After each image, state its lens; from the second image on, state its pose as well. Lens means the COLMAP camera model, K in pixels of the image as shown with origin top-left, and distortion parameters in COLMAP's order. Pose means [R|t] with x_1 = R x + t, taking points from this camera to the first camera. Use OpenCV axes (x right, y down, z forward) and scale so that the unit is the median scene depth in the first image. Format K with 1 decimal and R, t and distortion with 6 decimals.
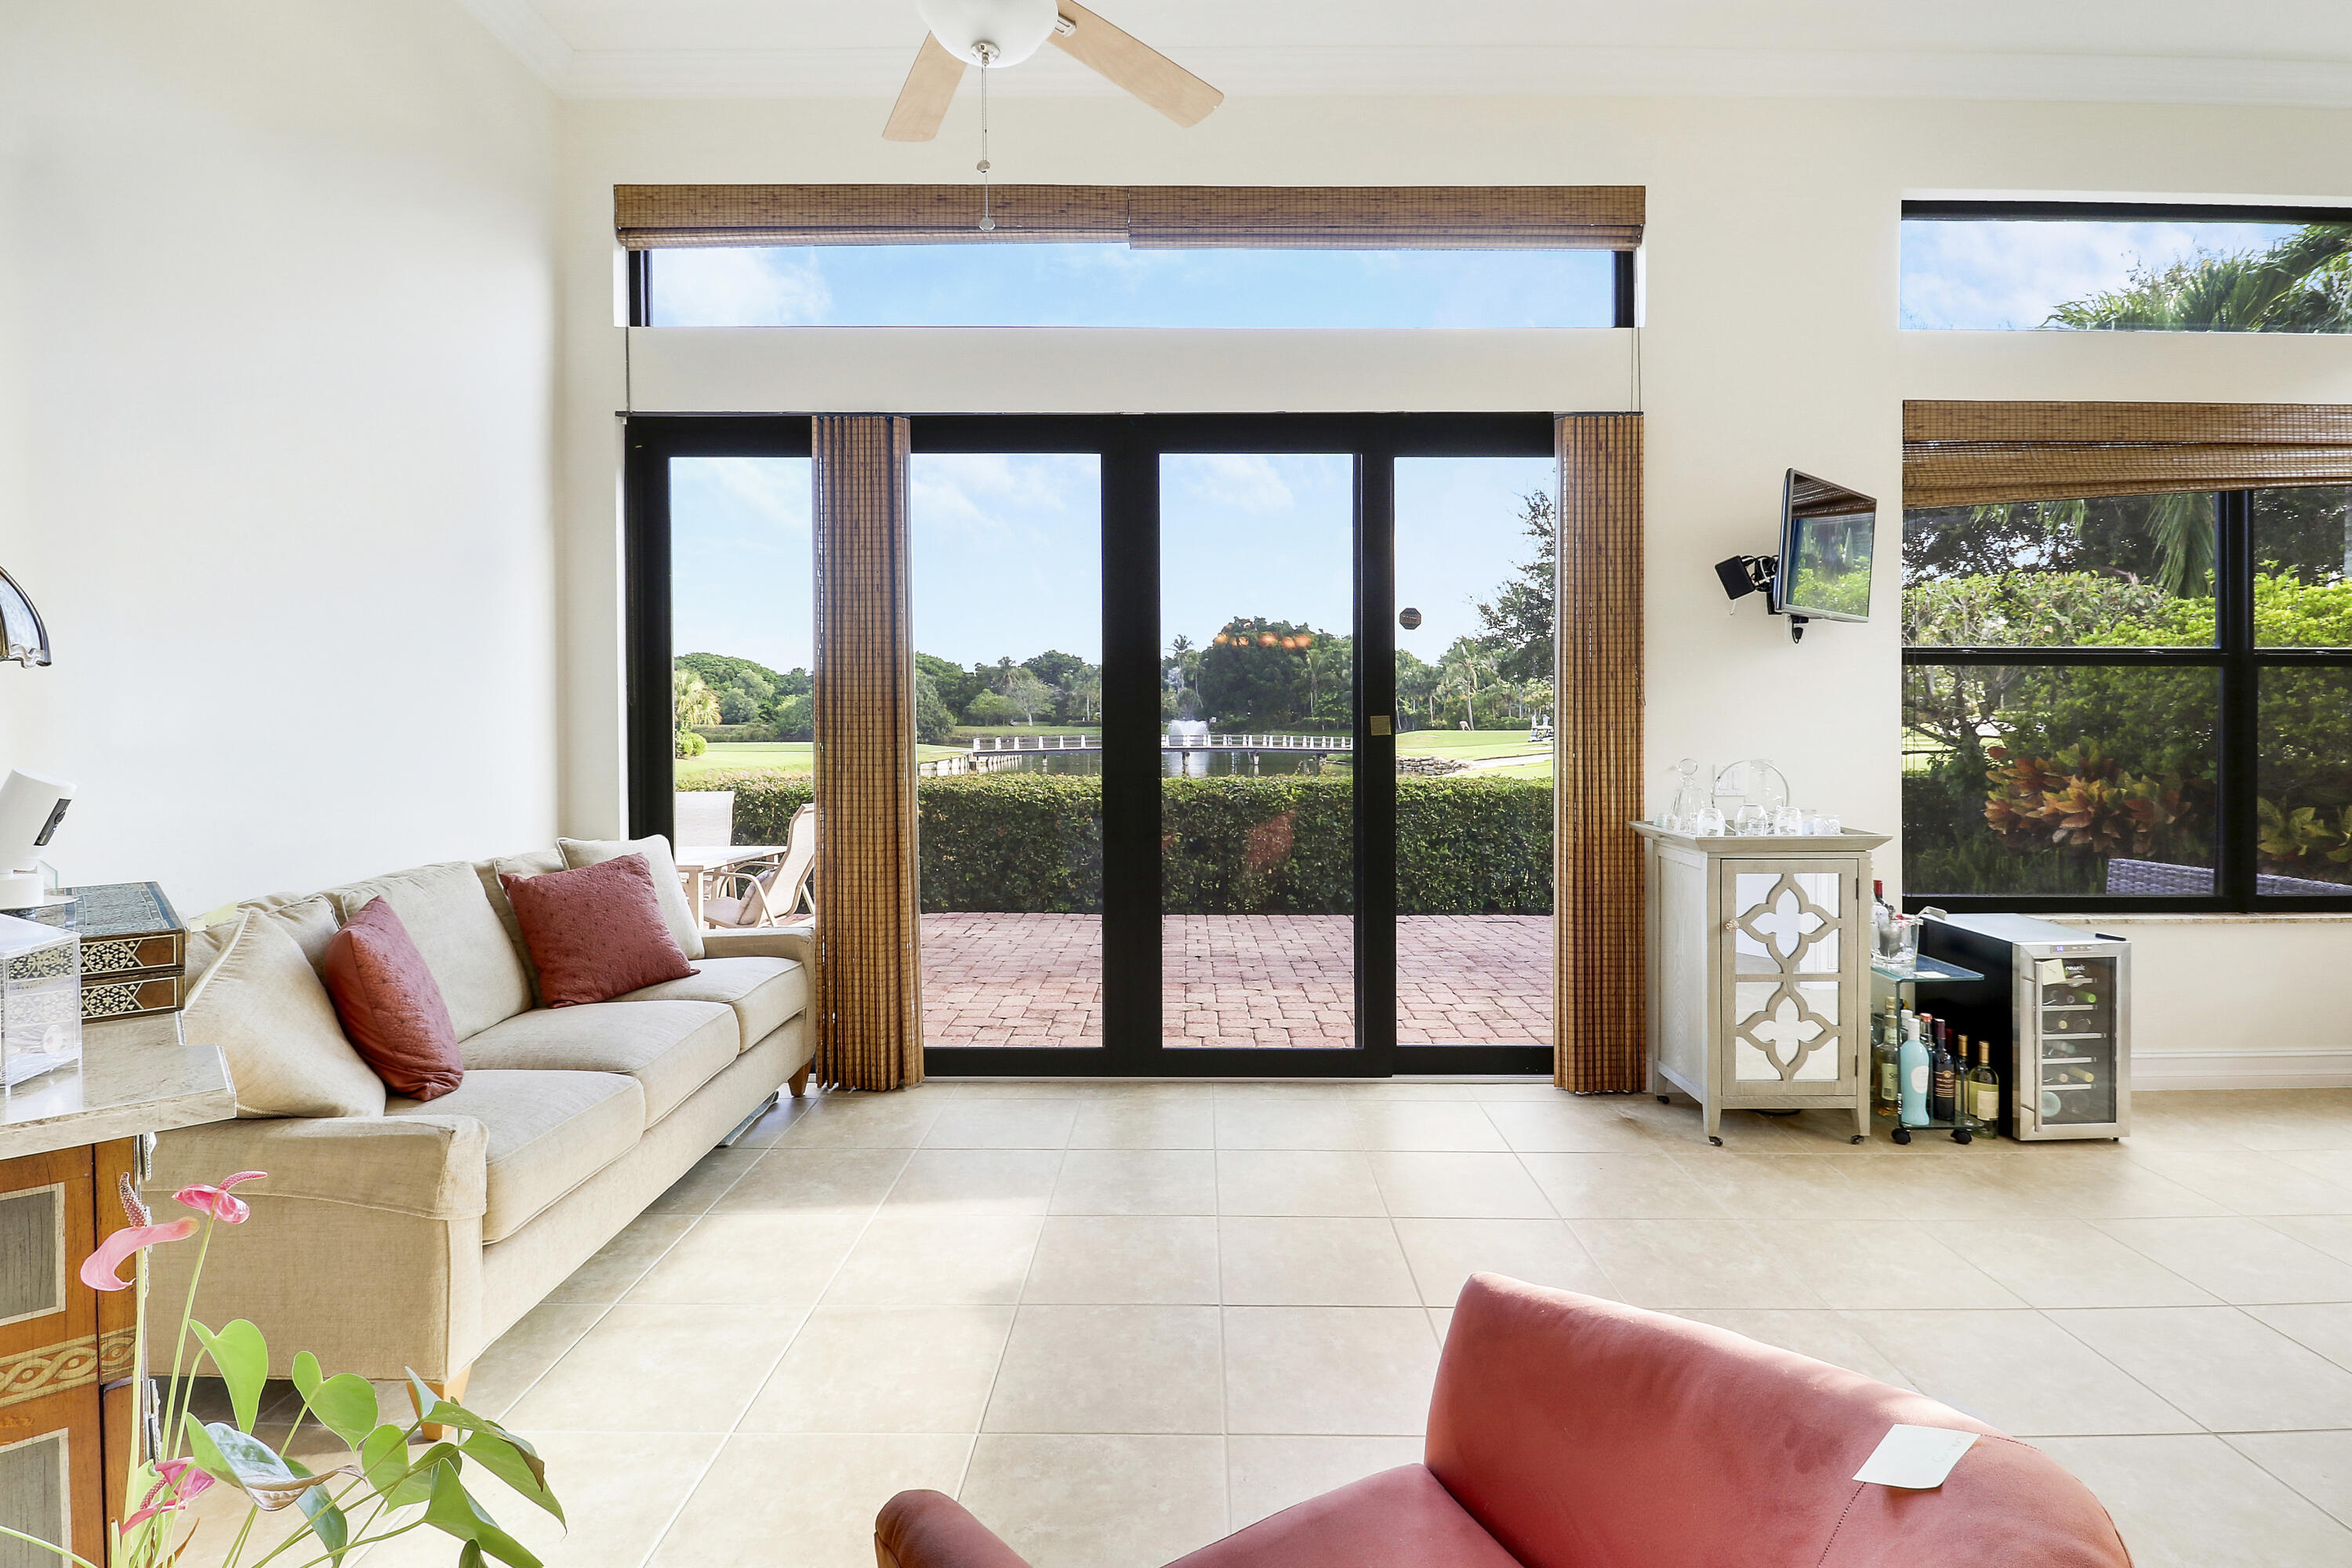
lens RADIAL K [[1127.7, 0, 1186.9], [0, 1127.7, 718.1], [0, 0, 1]] dist [-0.006186, -0.008341]
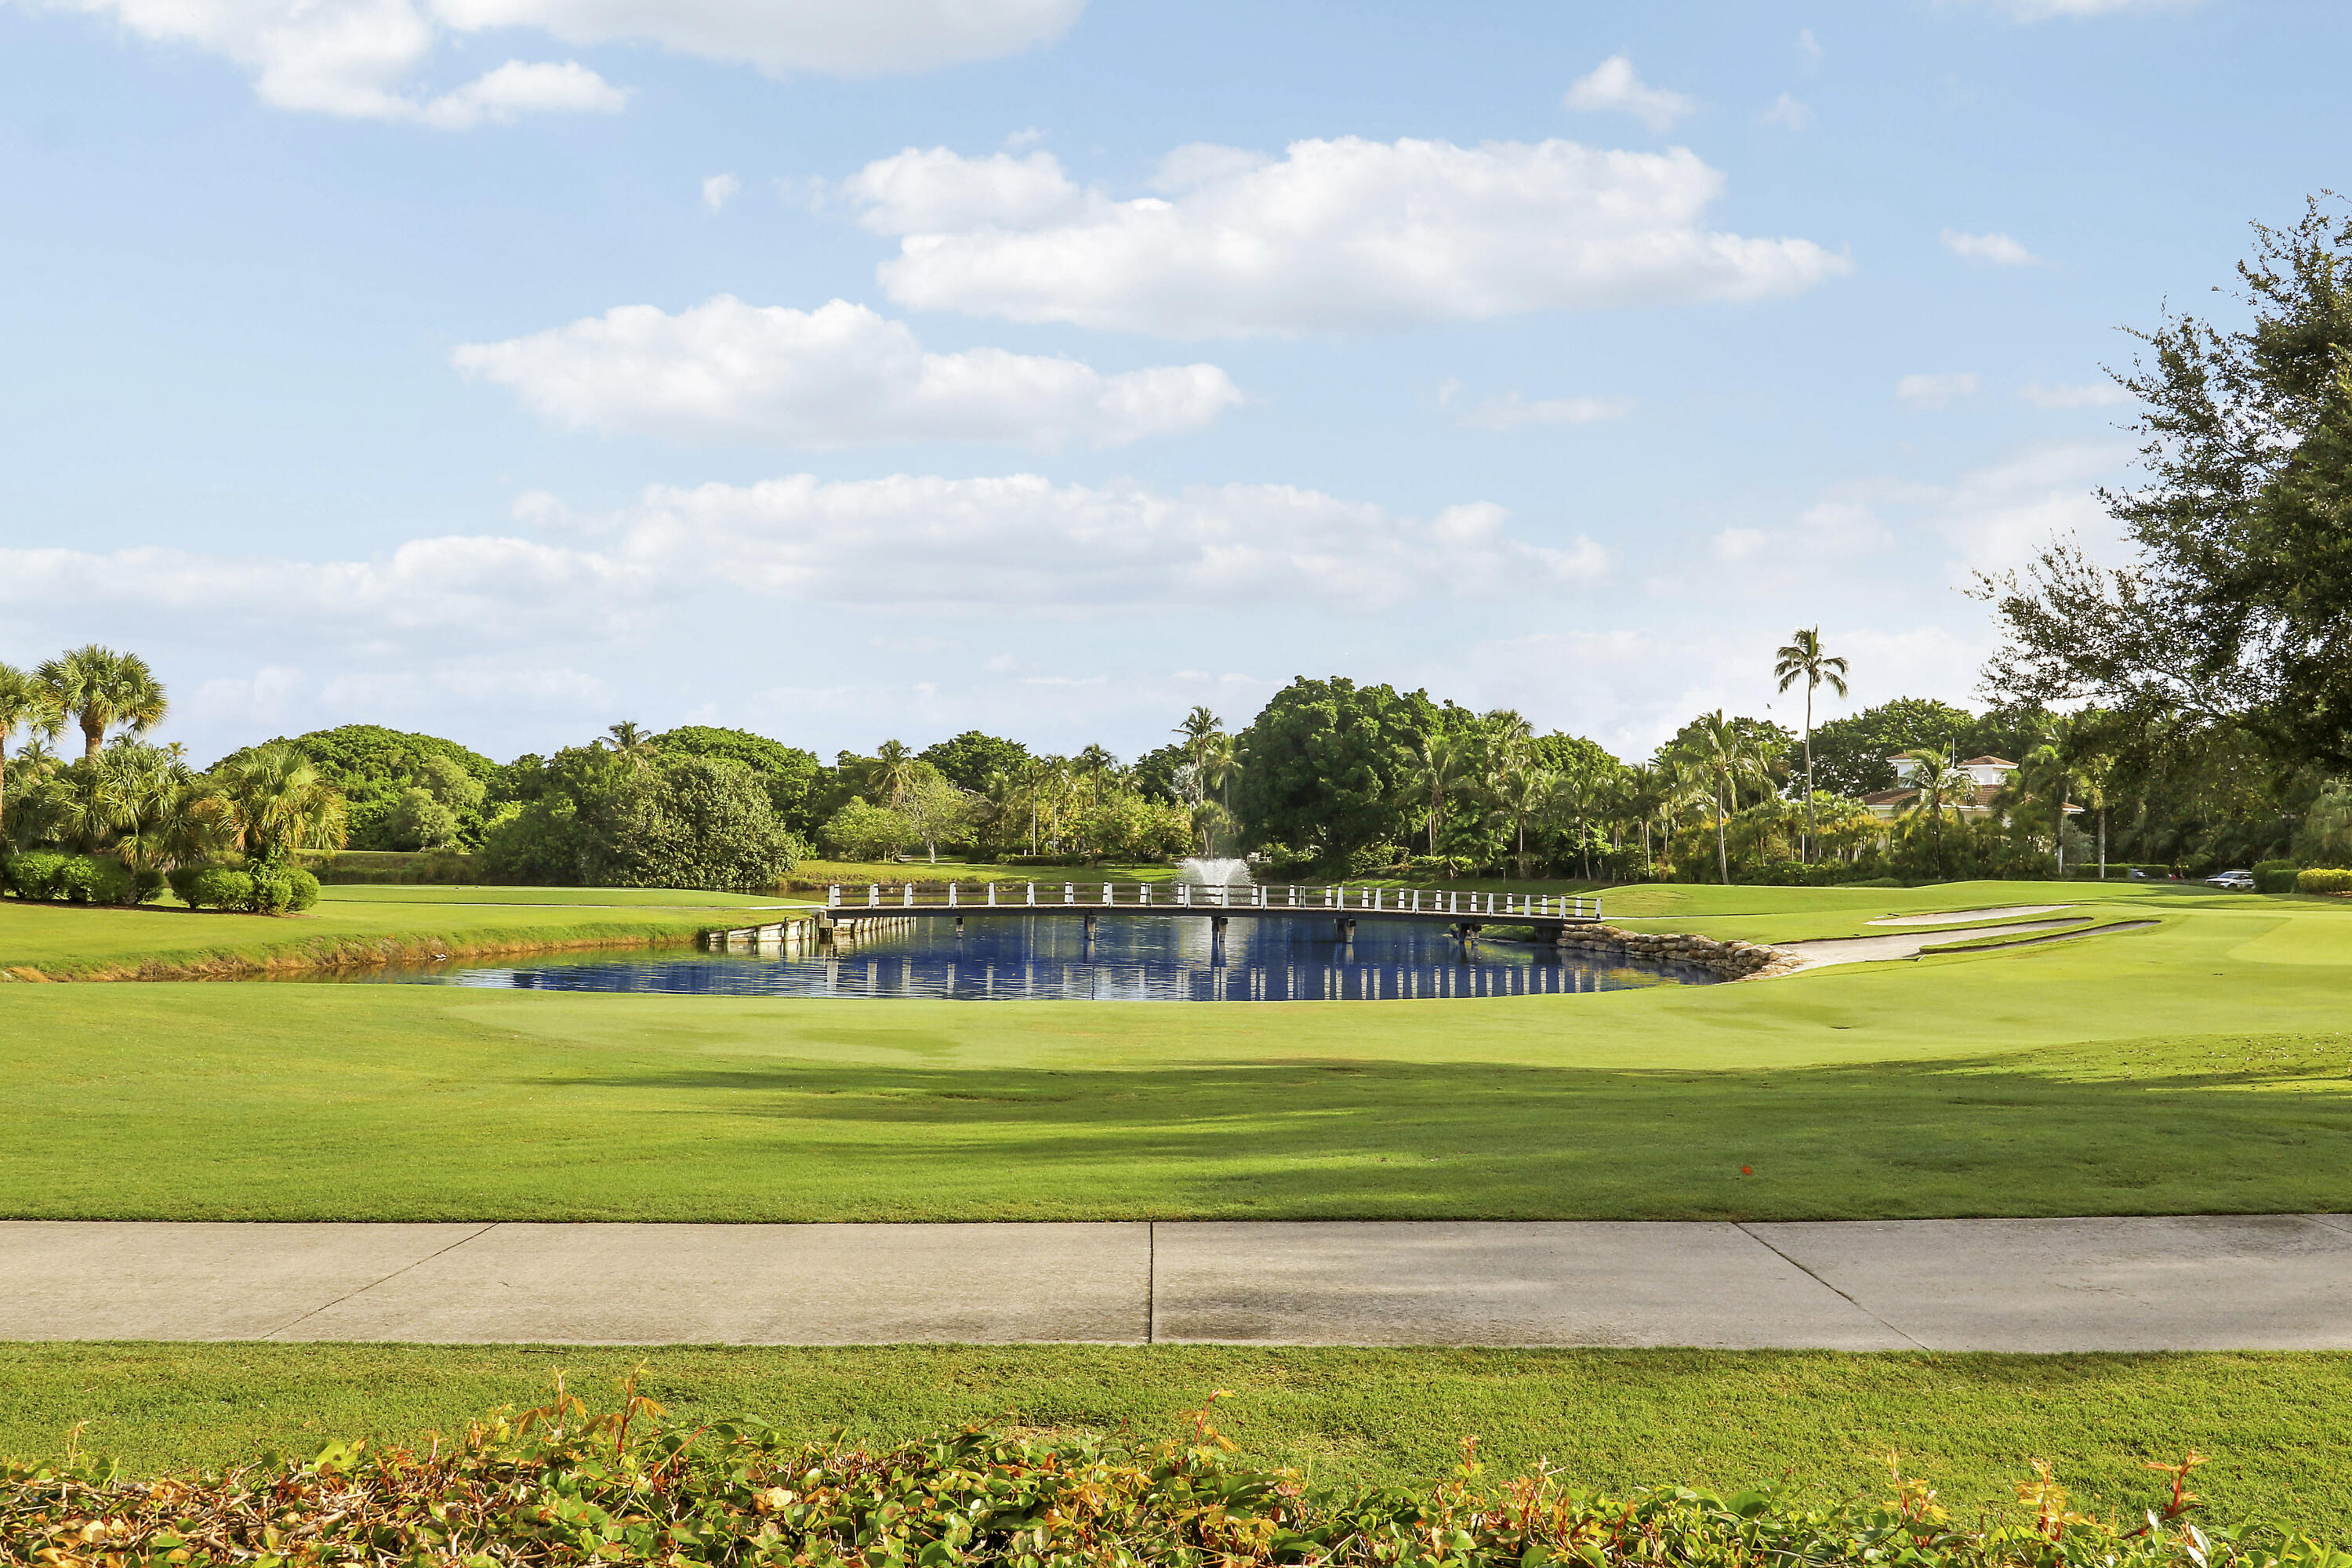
lens RADIAL K [[1878.4, 0, 1167.0], [0, 1878.4, 789.5], [0, 0, 1]] dist [0.000288, 0.009215]
pose [[0.999765, 0.017087, -0.013353, -0.315589], [-0.017531, 0.999272, -0.033893, 0.000710], [0.012764, 0.034119, 0.999336, 2.021169]]
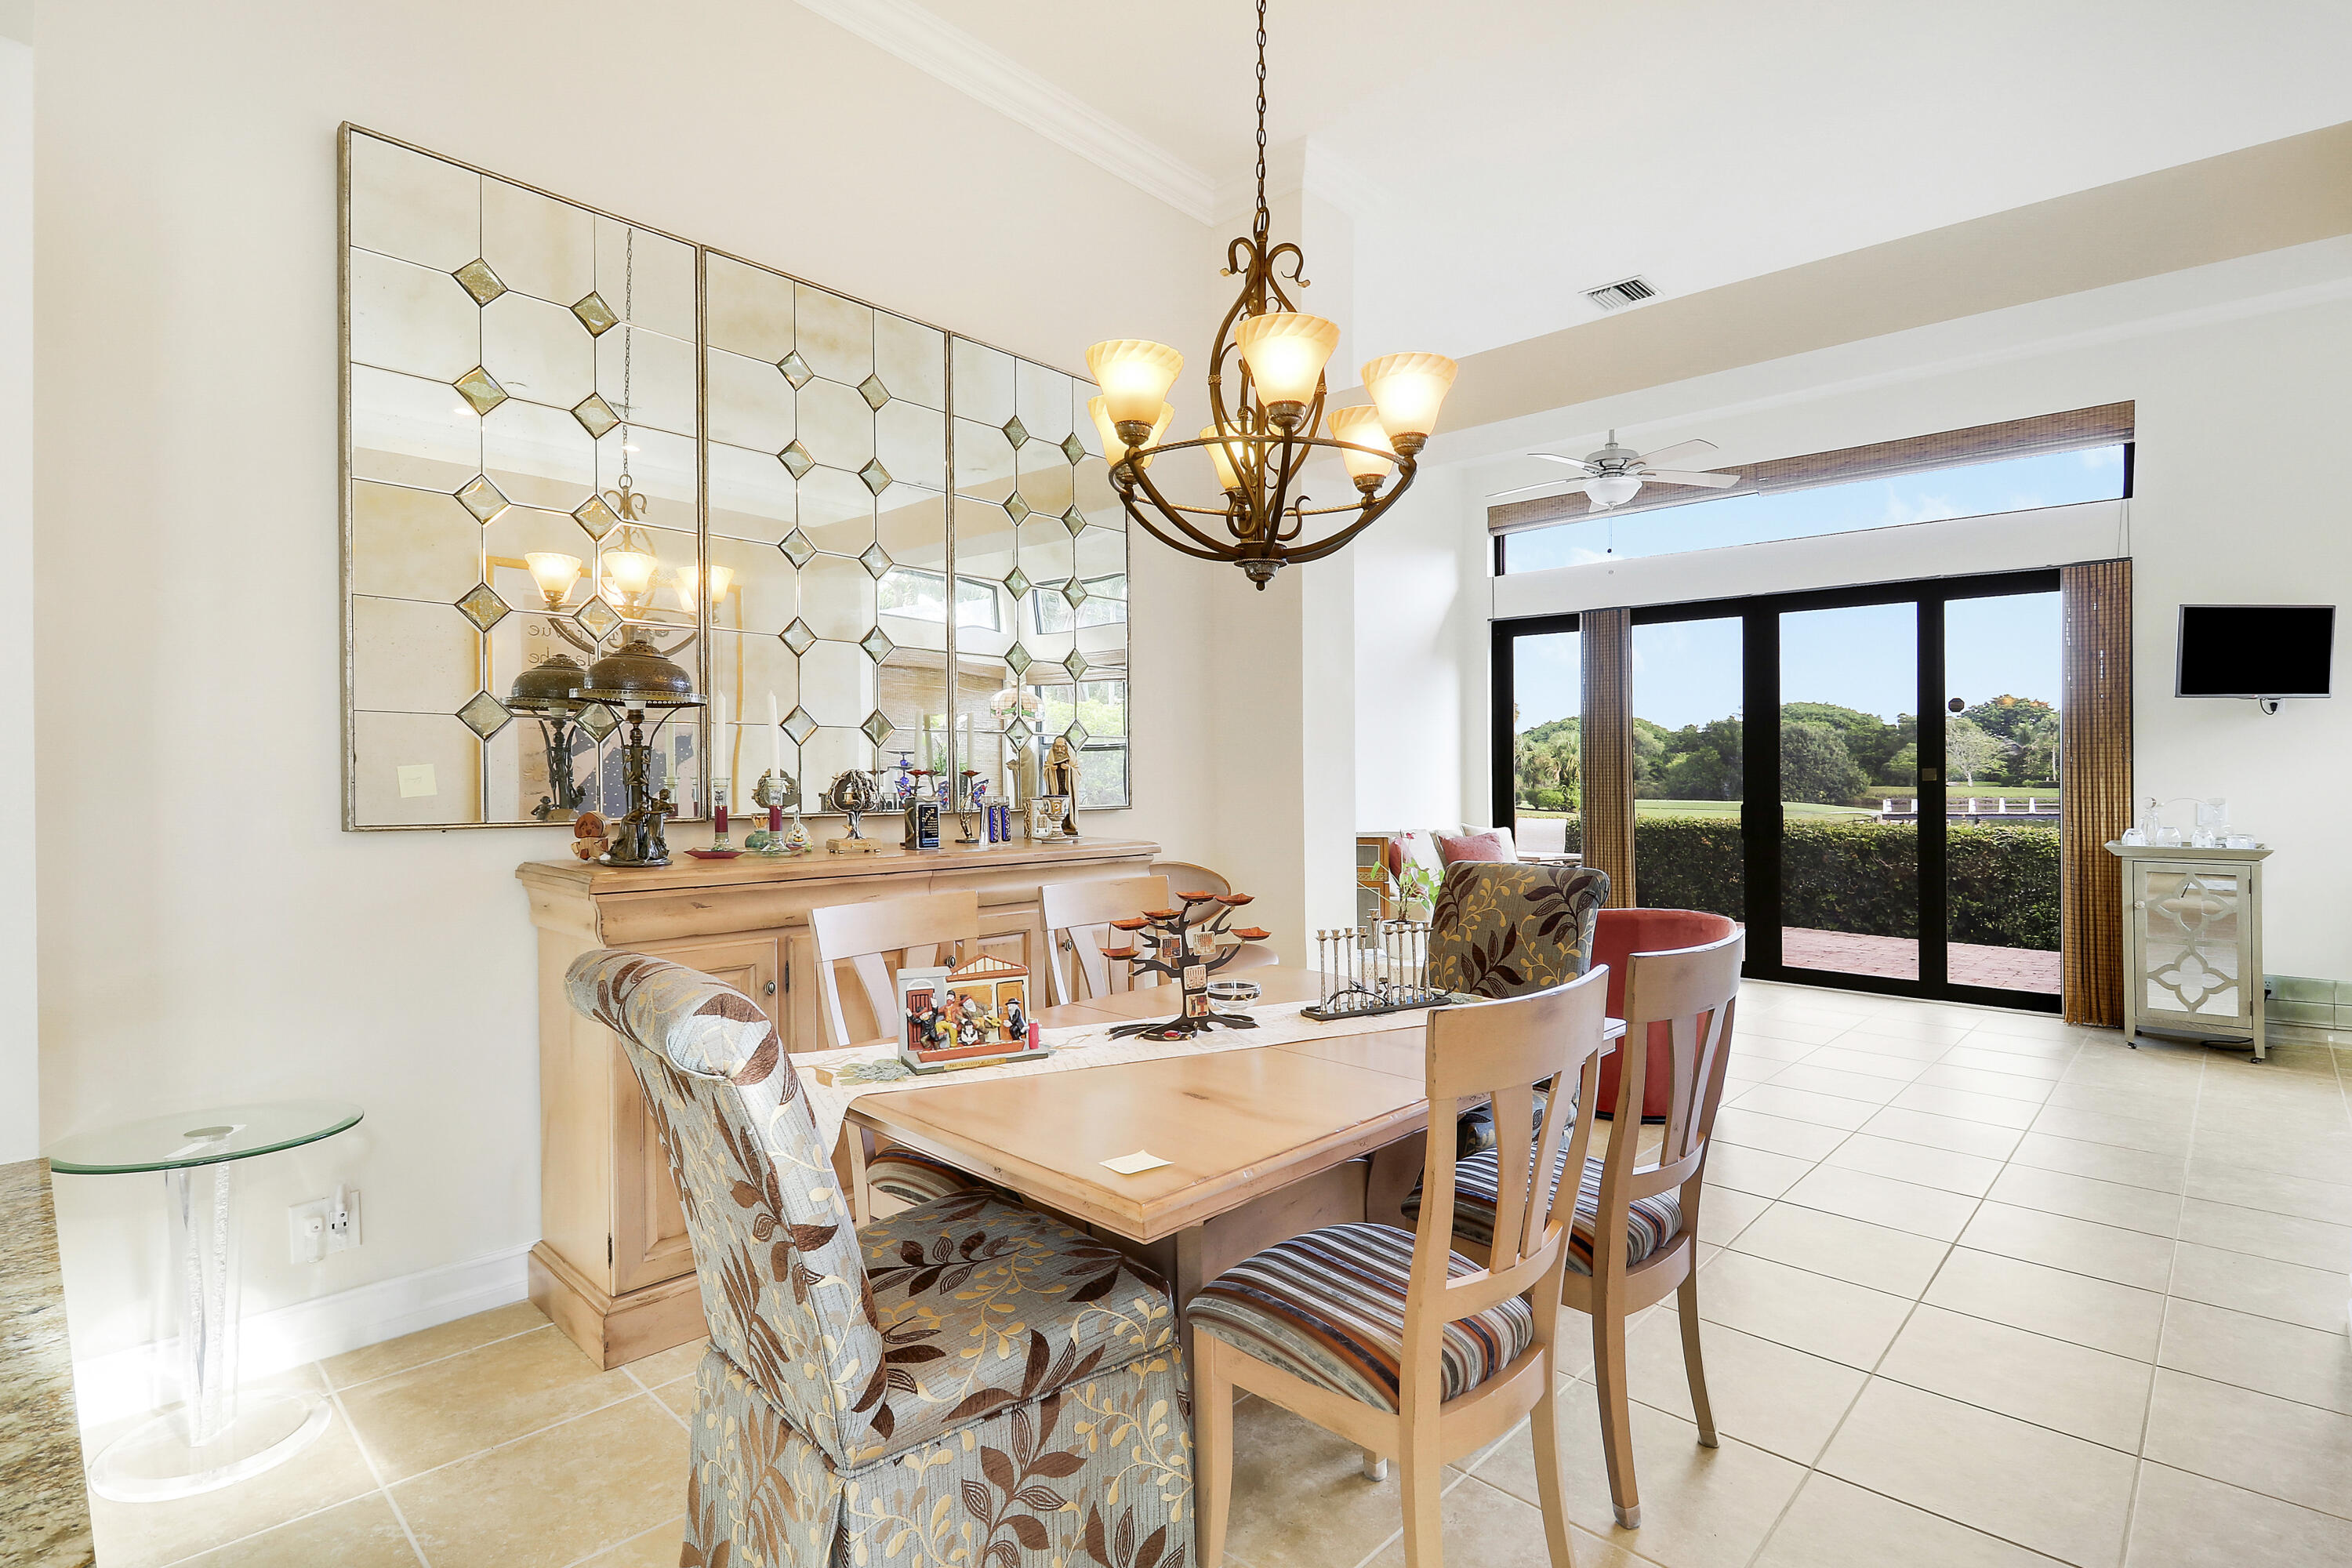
lens RADIAL K [[1127.7, 0, 1181.6], [0, 1127.7, 776.2], [0, 0, 1]] dist [-0.006186, -0.008341]
pose [[0.724500, 0.004451, -0.689260, 0.486477], [-0.004282, 0.999989, 0.001956, 0.009770], [0.689261, 0.001534, 0.724511, -0.838935]]
